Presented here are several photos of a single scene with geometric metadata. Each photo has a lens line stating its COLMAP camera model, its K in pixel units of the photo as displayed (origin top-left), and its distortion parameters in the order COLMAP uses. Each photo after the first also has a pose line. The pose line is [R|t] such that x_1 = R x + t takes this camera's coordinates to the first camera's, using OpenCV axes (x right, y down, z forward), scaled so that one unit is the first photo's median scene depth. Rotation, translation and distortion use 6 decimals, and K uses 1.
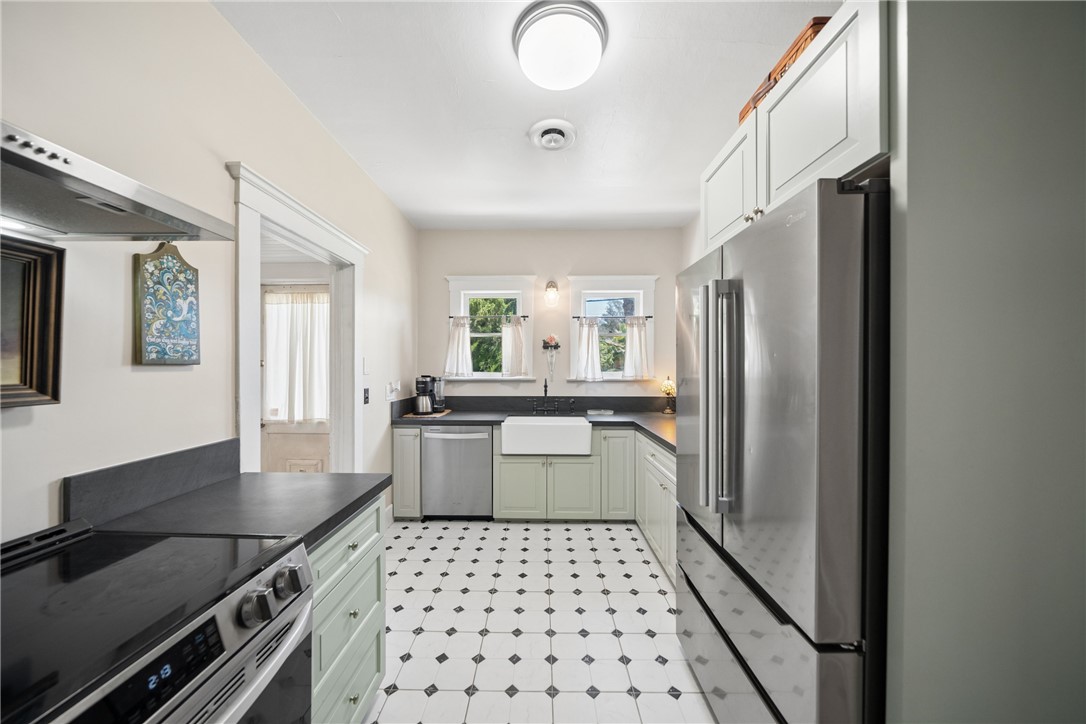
lens RADIAL K [[371.7, 0, 541.6], [0, 371.7, 361.7], [0, 0, 1]] dist [-0.005133, -0.000520]
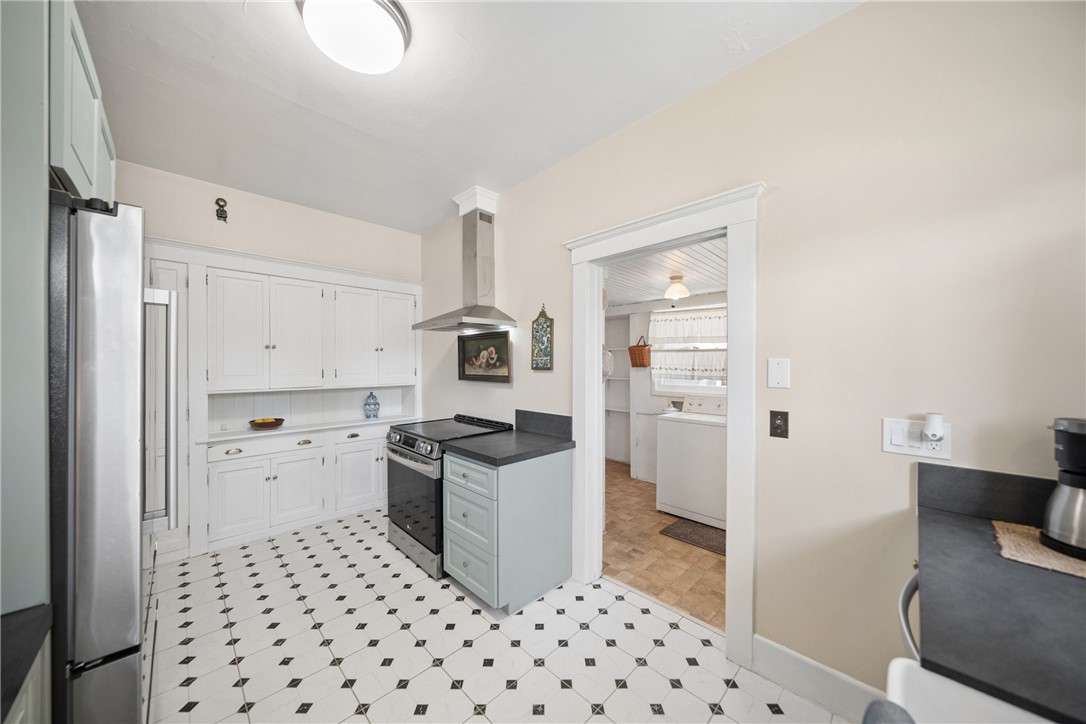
lens RADIAL K [[371.7, 0, 535.9], [0, 371.7, 364.1], [0, 0, 1]] dist [-0.005133, -0.000520]
pose [[-0.711436, -0.002389, -0.702746, 0.472056], [0.001281, 0.999988, -0.004696, -0.012651], [0.702749, -0.004241, -0.711425, 2.418143]]
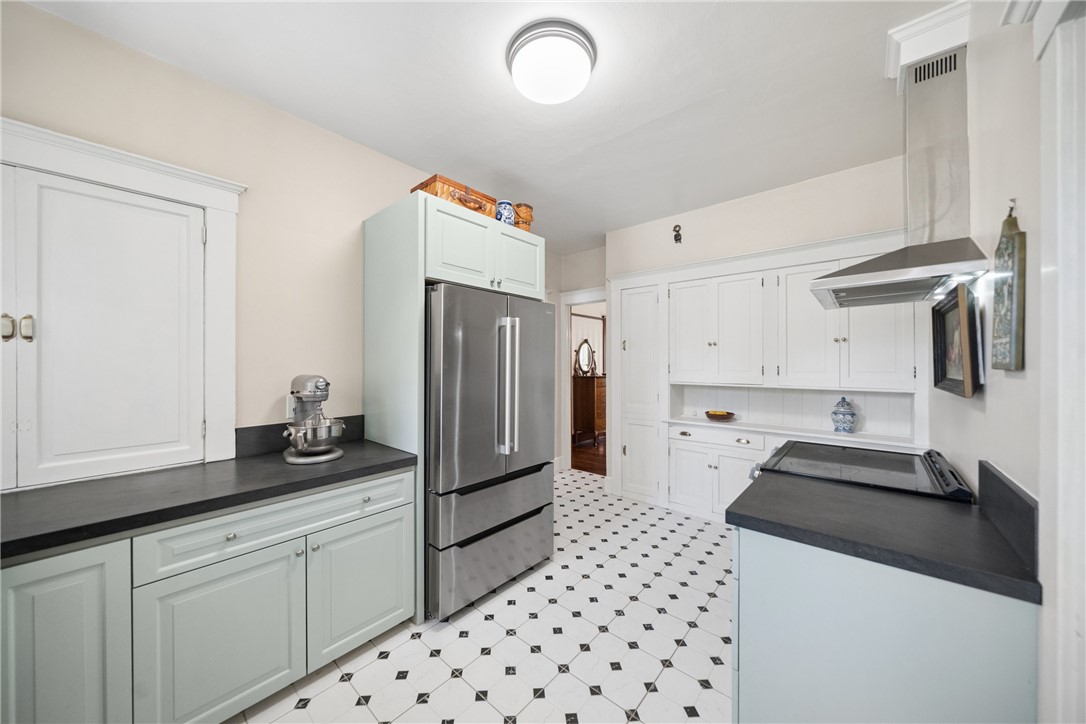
lens RADIAL K [[371.7, 0, 539.3], [0, 371.7, 360.9], [0, 0, 1]] dist [-0.005133, -0.000520]
pose [[-0.753018, -0.002142, 0.657996, -0.757103], [-0.008242, 0.999947, -0.006177, 0.005538], [-0.657948, -0.010074, -0.752996, 2.236240]]
